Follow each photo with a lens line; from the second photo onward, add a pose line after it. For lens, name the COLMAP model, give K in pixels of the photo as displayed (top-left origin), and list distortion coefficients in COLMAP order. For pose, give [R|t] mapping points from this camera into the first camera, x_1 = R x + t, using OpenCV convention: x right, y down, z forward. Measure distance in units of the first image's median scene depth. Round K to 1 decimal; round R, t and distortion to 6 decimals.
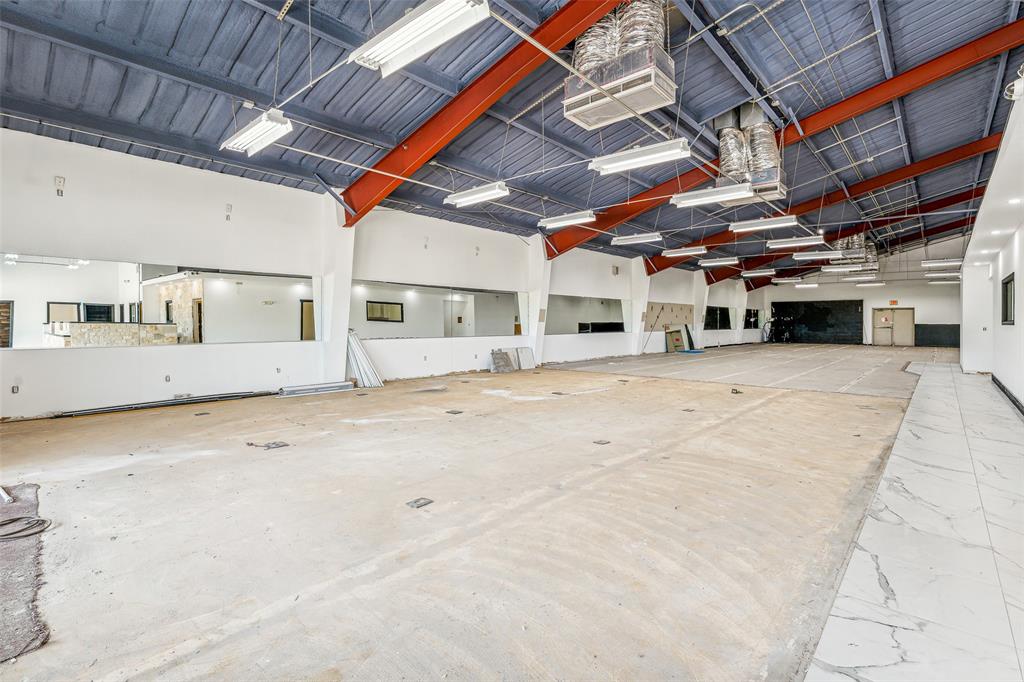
lens RADIAL K [[476.9, 0, 513.4], [0, 476.9, 322.2], [0, 0, 1]] dist [-0.000720, -0.000022]
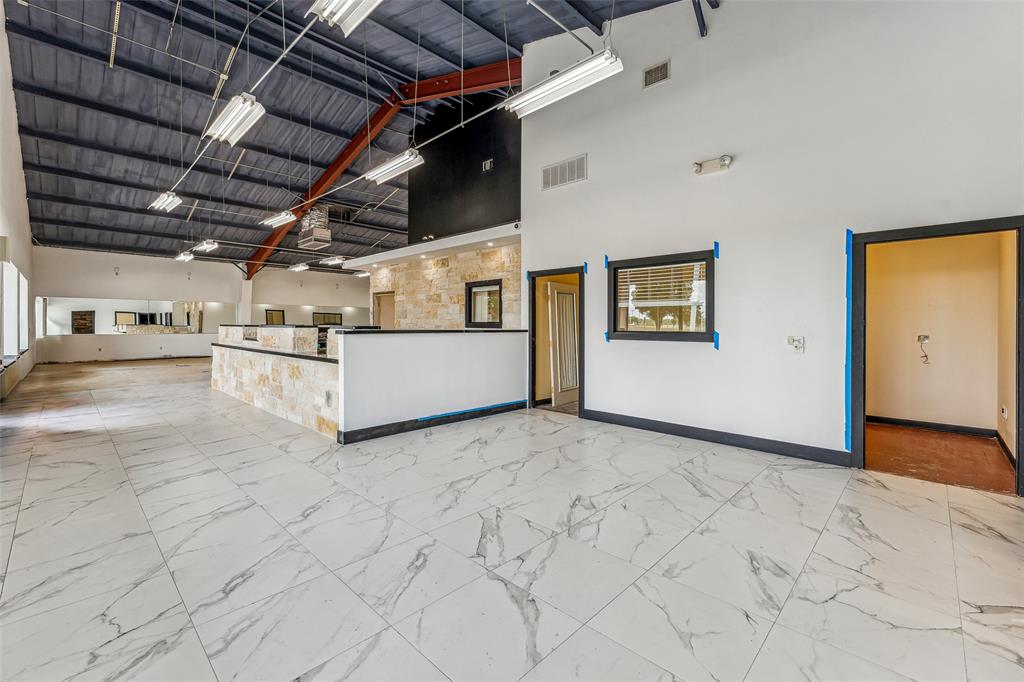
lens RADIAL K [[433.7, 0, 514.7], [0, 433.7, 326.2], [0, 0, 1]] dist [-0.003119, -0.000139]
pose [[0.999466, -0.000774, -0.032654, 0.433592], [0.000874, 0.999995, 0.003049, 0.001231], [0.032651, -0.003076, 0.999462, -0.431529]]
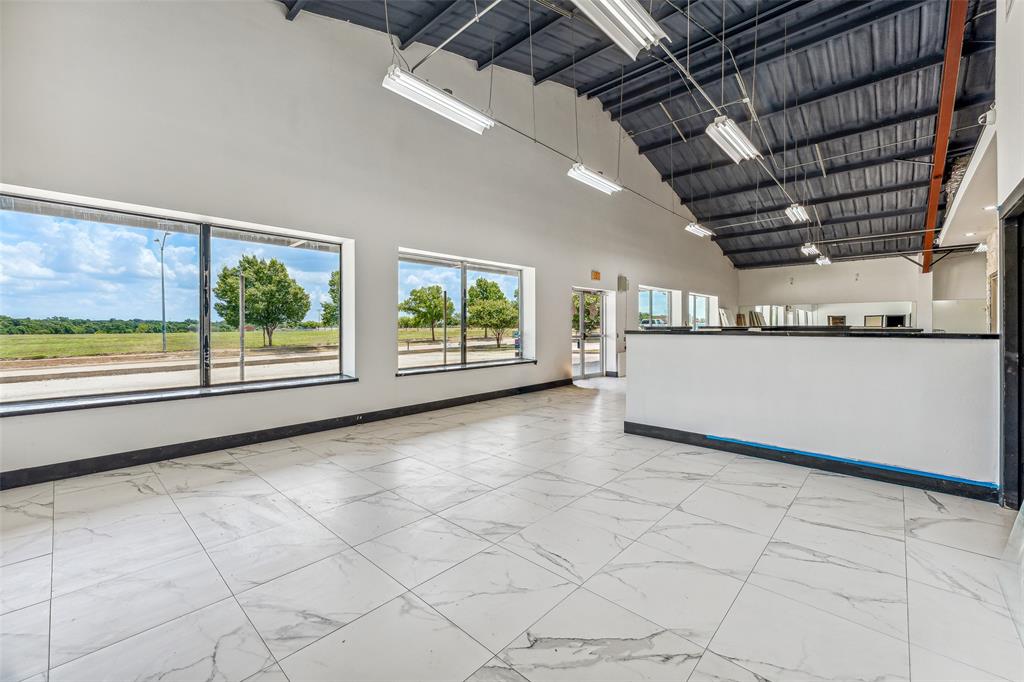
lens RADIAL K [[415.7, 0, 509.3], [0, 415.7, 330.0], [0, 0, 1]] dist [0.000873, 0.000195]
pose [[-0.017078, 0.005039, -0.999841, 0.590330], [0.002353, 0.999985, 0.005000, 0.002467], [0.999851, -0.002268, -0.017090, -0.262219]]
